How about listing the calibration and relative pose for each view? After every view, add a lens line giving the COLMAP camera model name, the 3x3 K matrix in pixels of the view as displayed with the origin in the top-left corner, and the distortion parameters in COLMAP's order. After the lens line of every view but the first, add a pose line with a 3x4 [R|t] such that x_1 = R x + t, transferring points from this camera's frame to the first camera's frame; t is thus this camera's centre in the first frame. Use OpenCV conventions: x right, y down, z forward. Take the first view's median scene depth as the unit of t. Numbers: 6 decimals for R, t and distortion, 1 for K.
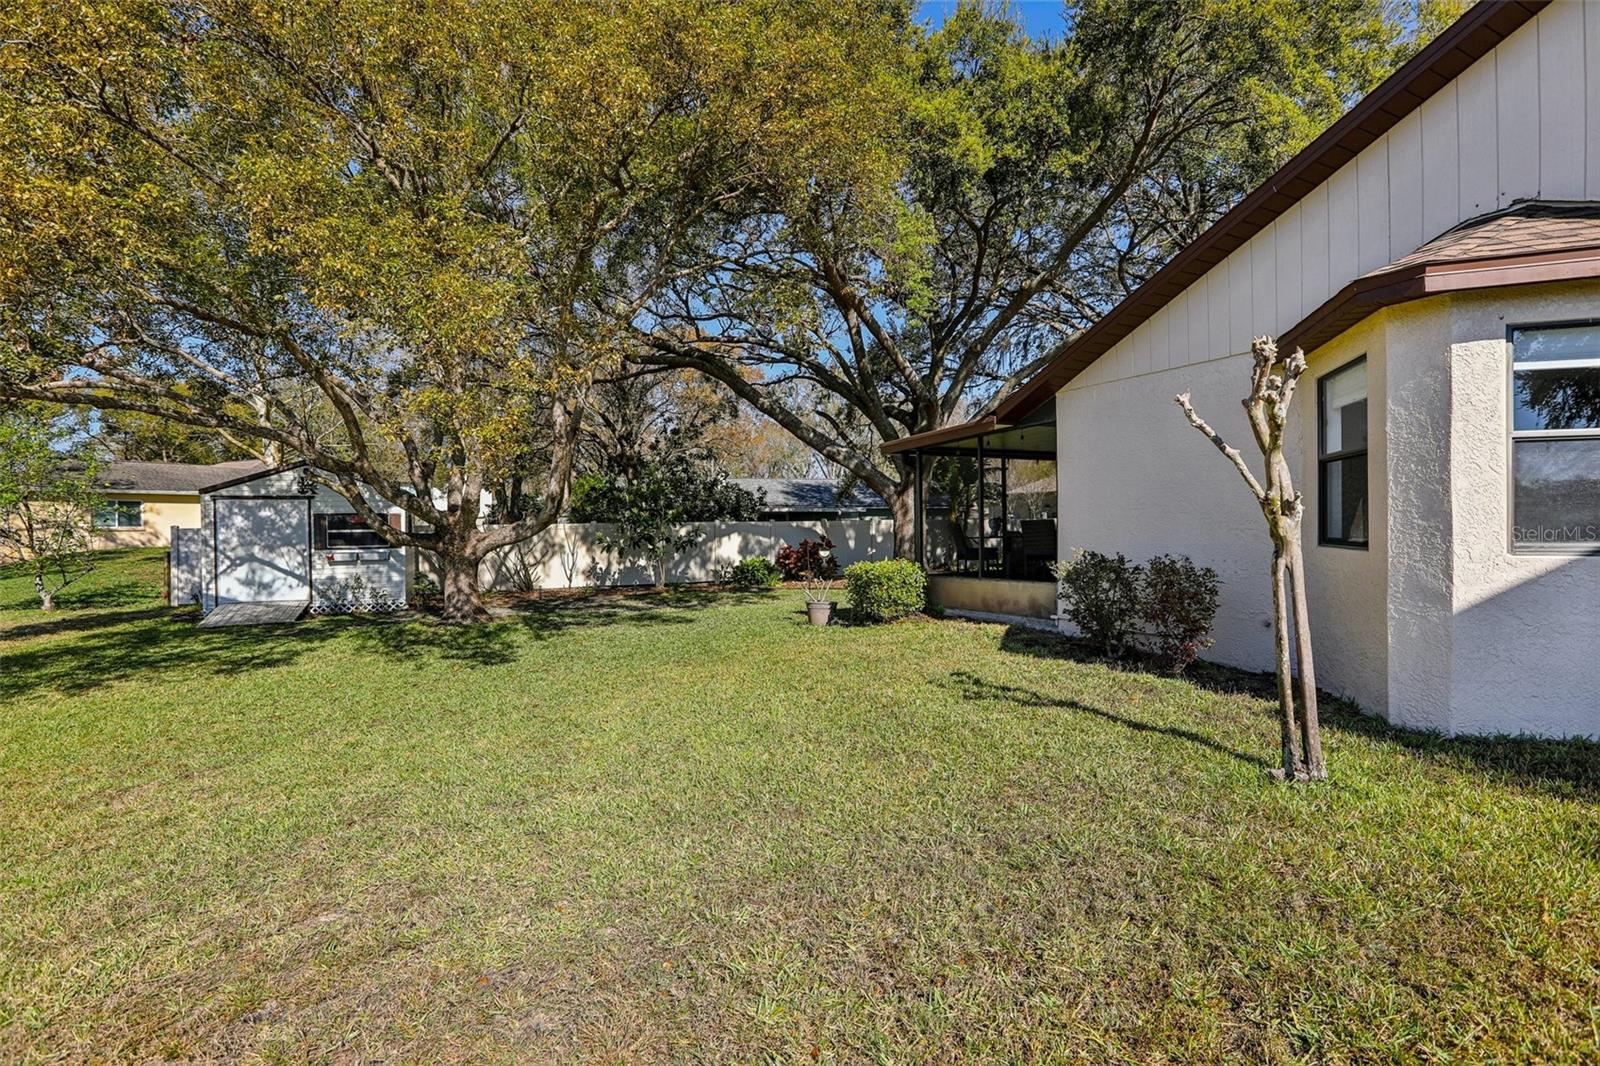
lens RADIAL K [[737.1, 0, 802.8], [0, 737.1, 527.4], [0, 0, 1]] dist [-0.021088, -0.000106]
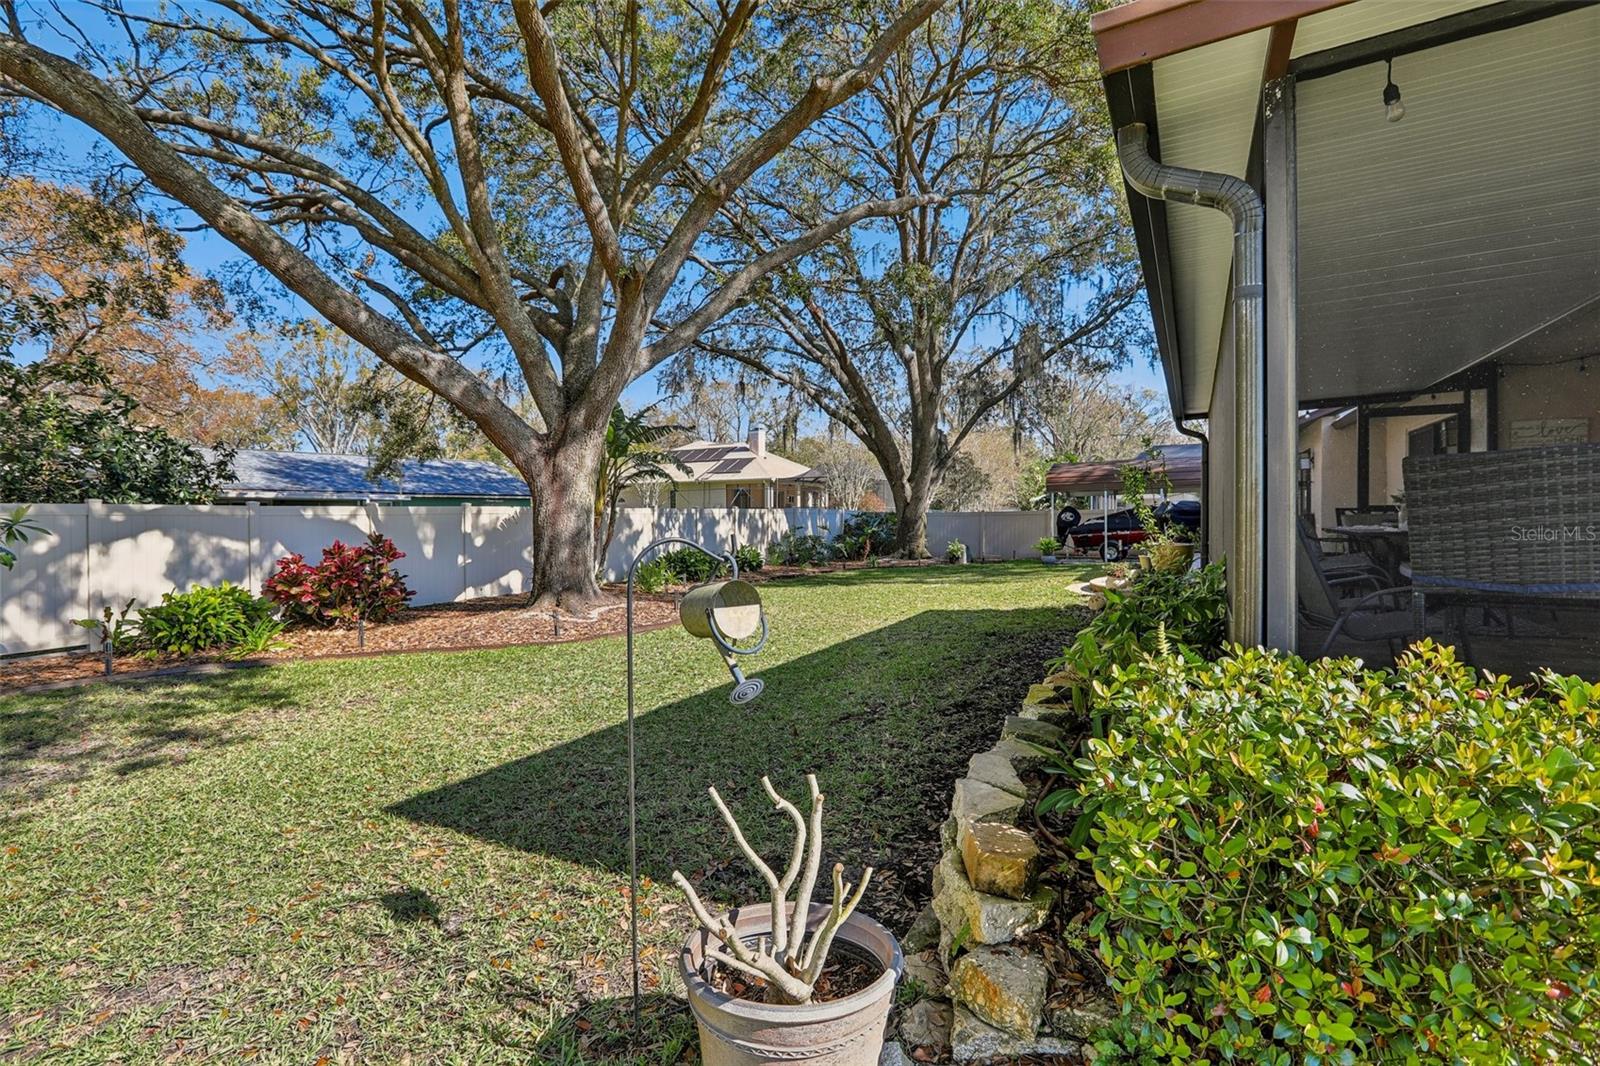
lens RADIAL K [[737.1, 0, 802.8], [0, 737.1, 527.4], [0, 0, 1]] dist [-0.021088, -0.000106]
pose [[0.811221, -0.007614, 0.584691, -0.029940], [0.007493, 0.999968, 0.002627, 0.006963], [-0.584692, 0.002250, 0.811252, 0.426401]]
